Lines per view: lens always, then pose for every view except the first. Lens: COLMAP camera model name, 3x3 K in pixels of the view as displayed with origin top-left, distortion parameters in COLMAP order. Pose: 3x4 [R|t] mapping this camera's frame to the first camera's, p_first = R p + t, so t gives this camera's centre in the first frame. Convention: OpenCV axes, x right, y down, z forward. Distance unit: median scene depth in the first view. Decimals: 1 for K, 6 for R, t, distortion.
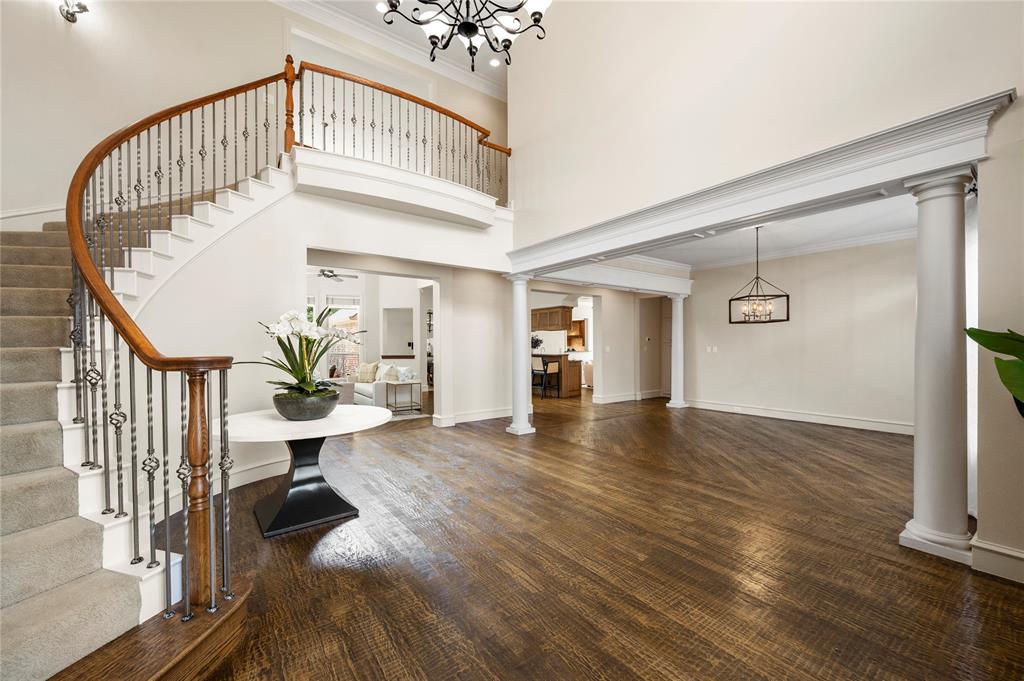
lens RADIAL K [[407.8, 0, 512.0], [0, 407.8, 340.5], [0, 0, 1]] dist [-0.000531, -0.000095]
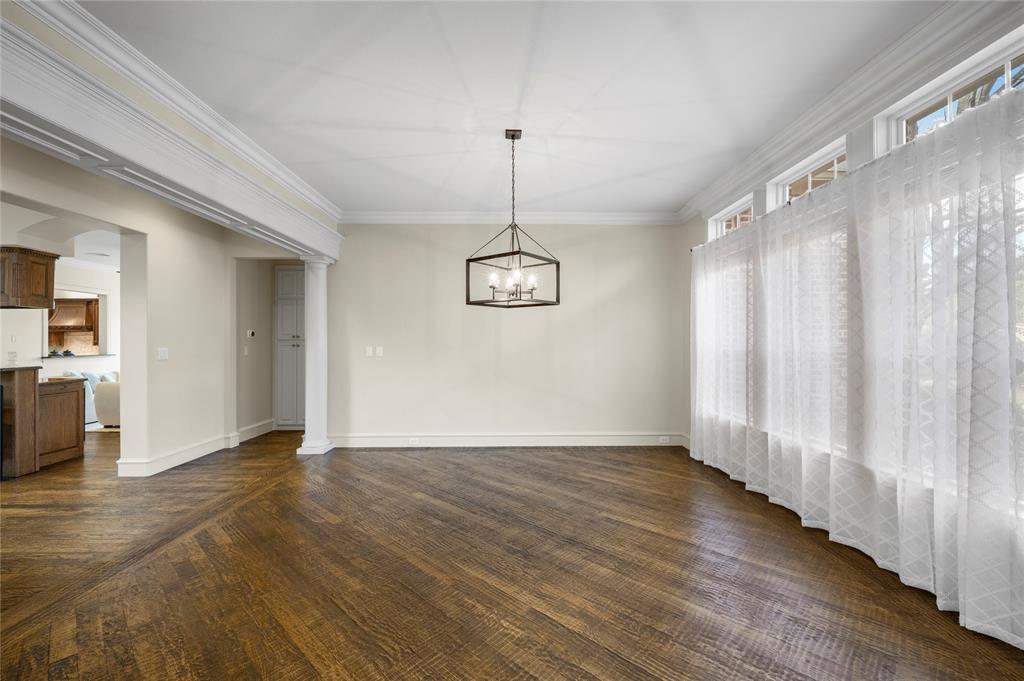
lens RADIAL K [[419.8, 0, 512.0], [0, 419.8, 340.5], [0, 0, 1]] dist [0.002831, 0.000386]
pose [[0.582791, 0.009127, 0.812571, 0.073356], [-0.010699, 0.999936, -0.003557, 0.004562], [-0.812552, -0.006621, 0.582852, 0.380457]]
